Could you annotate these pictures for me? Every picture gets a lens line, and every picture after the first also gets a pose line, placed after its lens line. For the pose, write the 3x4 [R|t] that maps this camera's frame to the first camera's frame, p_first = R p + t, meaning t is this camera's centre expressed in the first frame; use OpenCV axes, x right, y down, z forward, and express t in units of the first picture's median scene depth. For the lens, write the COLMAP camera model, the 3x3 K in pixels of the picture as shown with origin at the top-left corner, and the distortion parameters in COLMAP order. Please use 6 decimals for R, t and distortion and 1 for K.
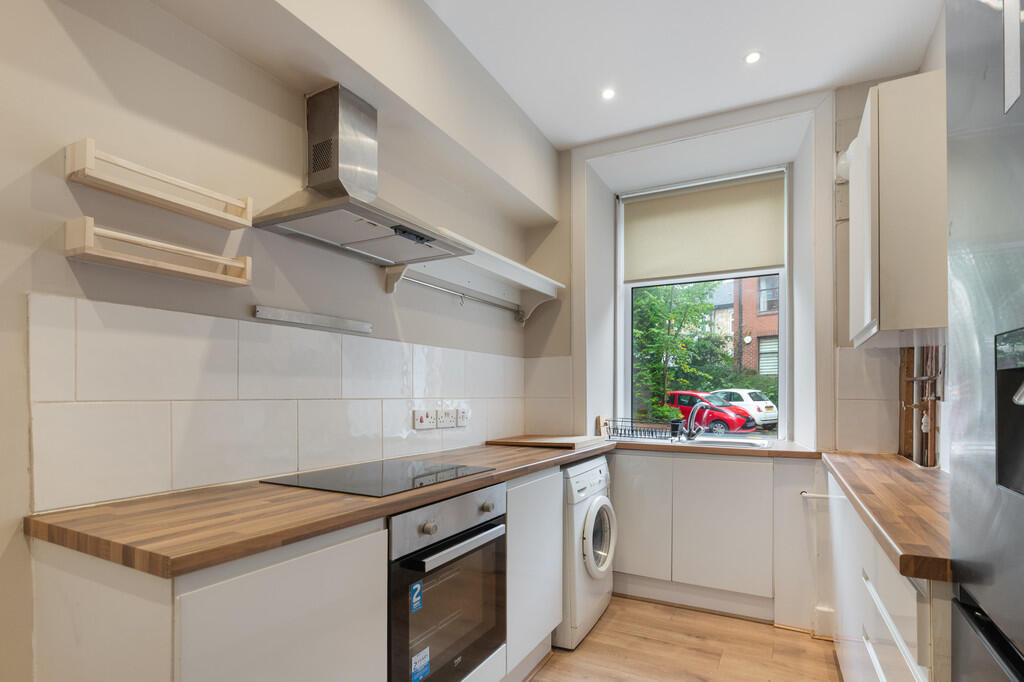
lens RADIAL K [[511.5, 0, 514.7], [0, 511.5, 396.1], [0, 0, 1]] dist [0.000514, -0.000014]
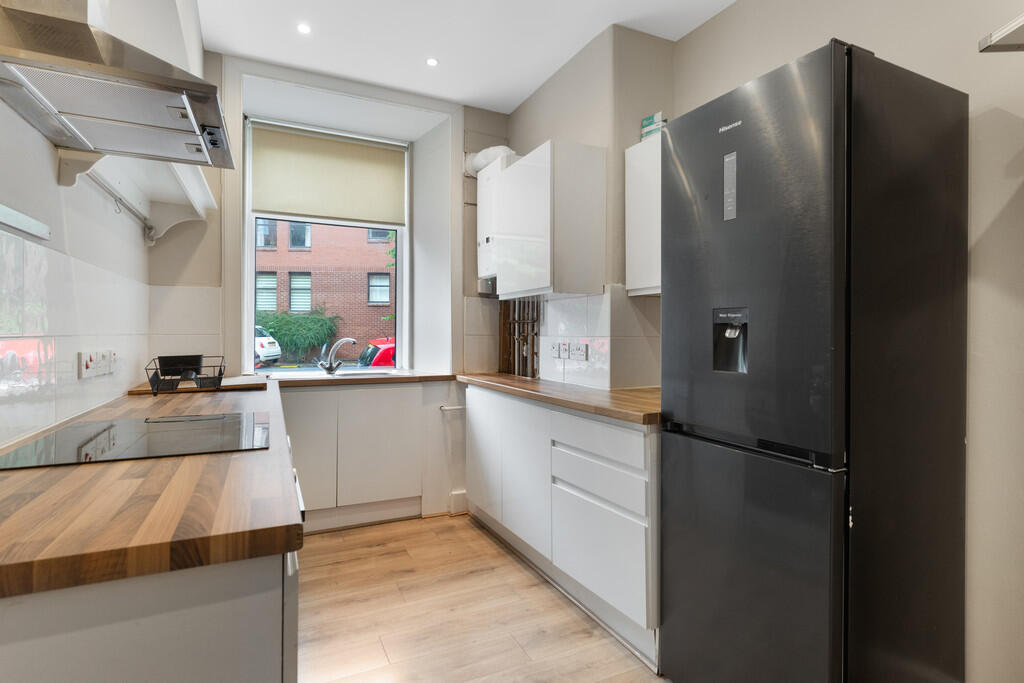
lens RADIAL K [[518.3, 0, 515.4], [0, 518.3, 332.8], [0, 0, 1]] dist [-0.003434, -0.000445]
pose [[0.601967, -0.000191, 0.798521, -0.371527], [-0.001201, 0.999999, 0.001144, -0.000930], [-0.798520, -0.001648, 0.601966, 0.067145]]
